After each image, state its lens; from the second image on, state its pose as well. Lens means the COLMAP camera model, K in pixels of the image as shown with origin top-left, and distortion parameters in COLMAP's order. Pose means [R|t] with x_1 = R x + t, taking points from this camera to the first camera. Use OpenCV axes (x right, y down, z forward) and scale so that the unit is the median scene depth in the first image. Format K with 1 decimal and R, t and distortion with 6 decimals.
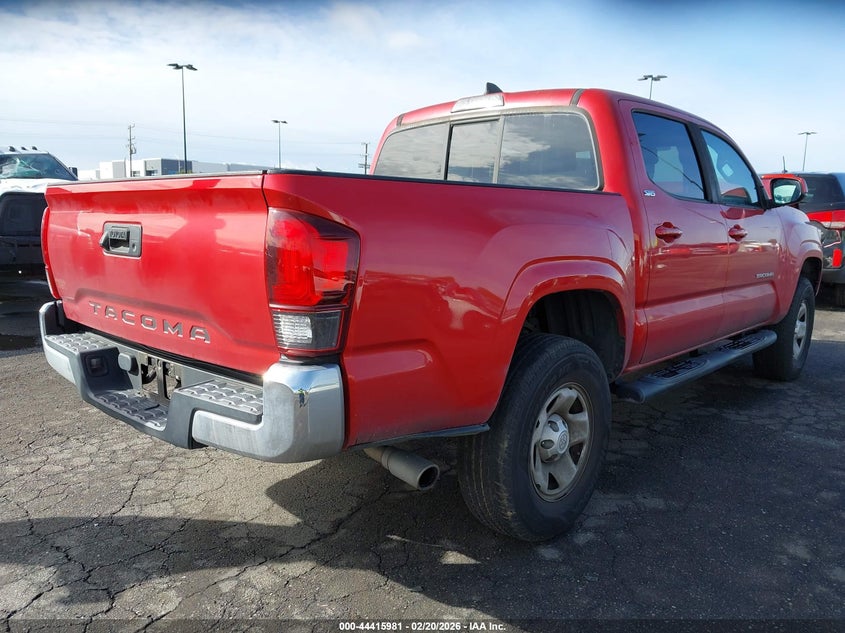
lens RADIAL K [[674.3, 0, 421.8], [0, 674.3, 315.8], [0, 0, 1]] dist [0.006011, 0.001360]
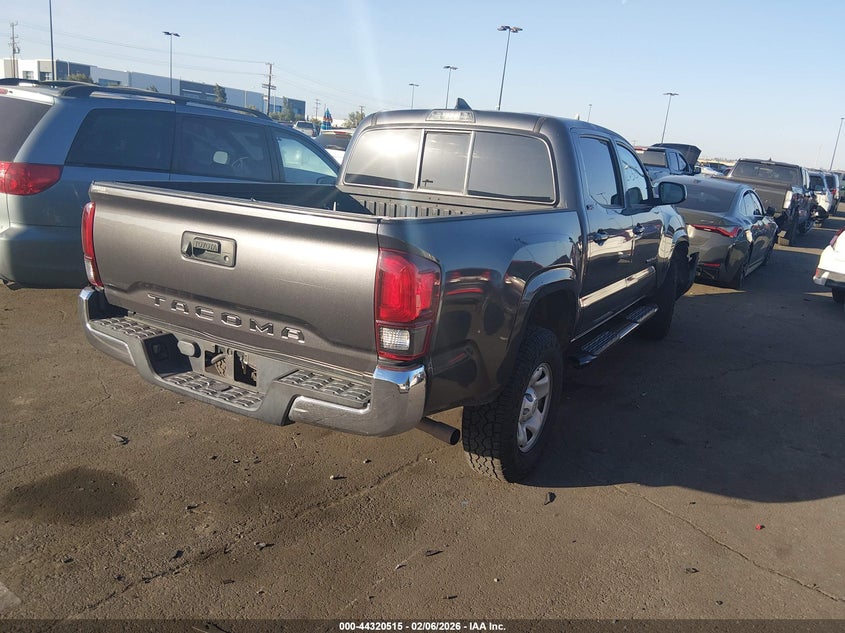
lens RADIAL K [[674.3, 0, 421.8], [0, 674.3, 315.8], [0, 0, 1]] dist [0.006011, 0.001360]
pose [[0.976770, 0.012651, 0.213918, -0.290525], [-0.031737, 0.995788, 0.086023, -0.098313], [-0.211929, -0.090814, 0.973057, -0.209623]]
